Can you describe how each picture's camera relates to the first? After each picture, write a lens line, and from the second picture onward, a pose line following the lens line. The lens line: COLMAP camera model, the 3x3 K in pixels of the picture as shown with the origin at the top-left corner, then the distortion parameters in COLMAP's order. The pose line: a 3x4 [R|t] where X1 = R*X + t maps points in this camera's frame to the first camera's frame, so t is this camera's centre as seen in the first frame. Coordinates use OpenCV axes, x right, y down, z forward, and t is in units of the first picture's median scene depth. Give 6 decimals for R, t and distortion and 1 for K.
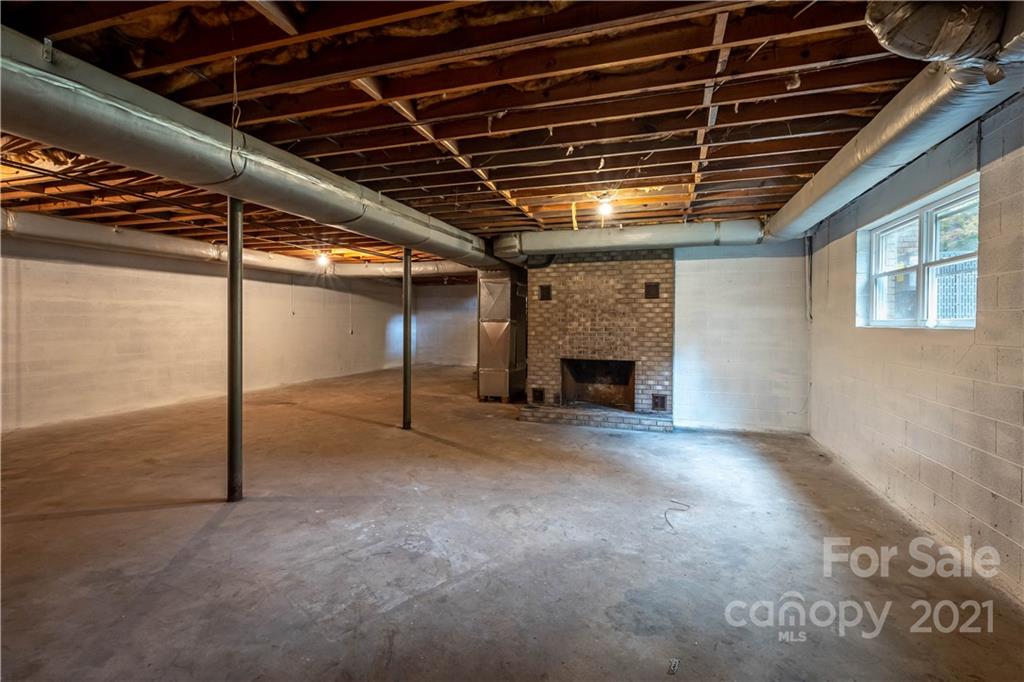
lens RADIAL K [[460.5, 0, 512.0], [0, 460.5, 341.0], [0, 0, 1]] dist [0.015350, 0.000265]
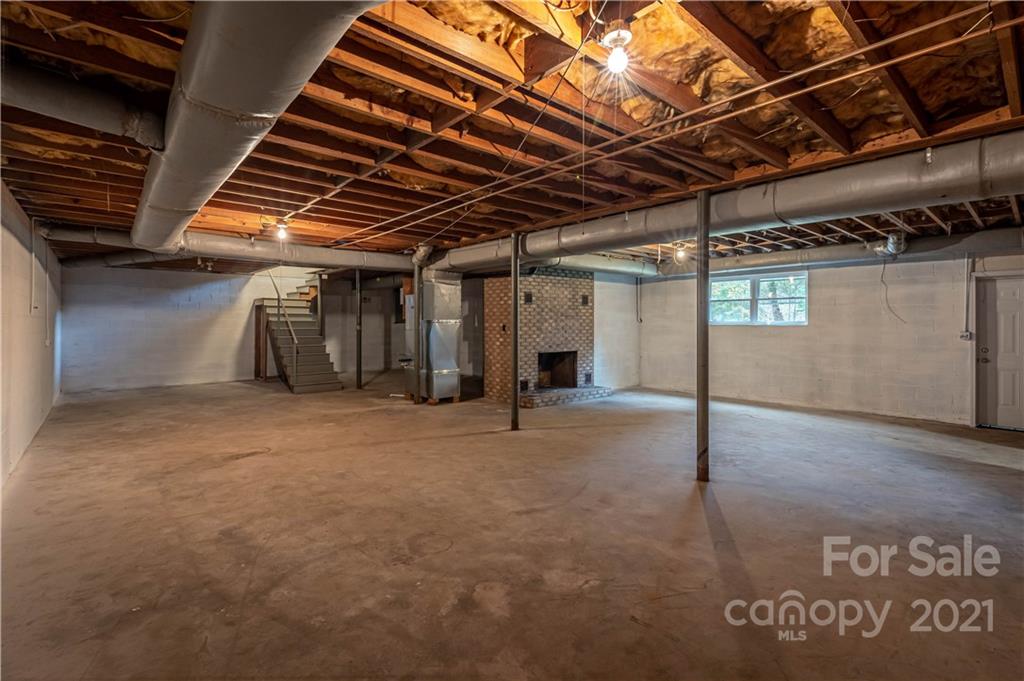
lens RADIAL K [[460.5, 0, 512.0], [0, 460.5, 340.5], [0, 0, 1]] dist [0.015350, 0.000265]
pose [[0.520745, -0.040028, 0.852773, -1.000228], [0.038097, 0.998995, 0.023627, -0.027467], [-0.852862, 0.020184, 0.521747, 0.441887]]
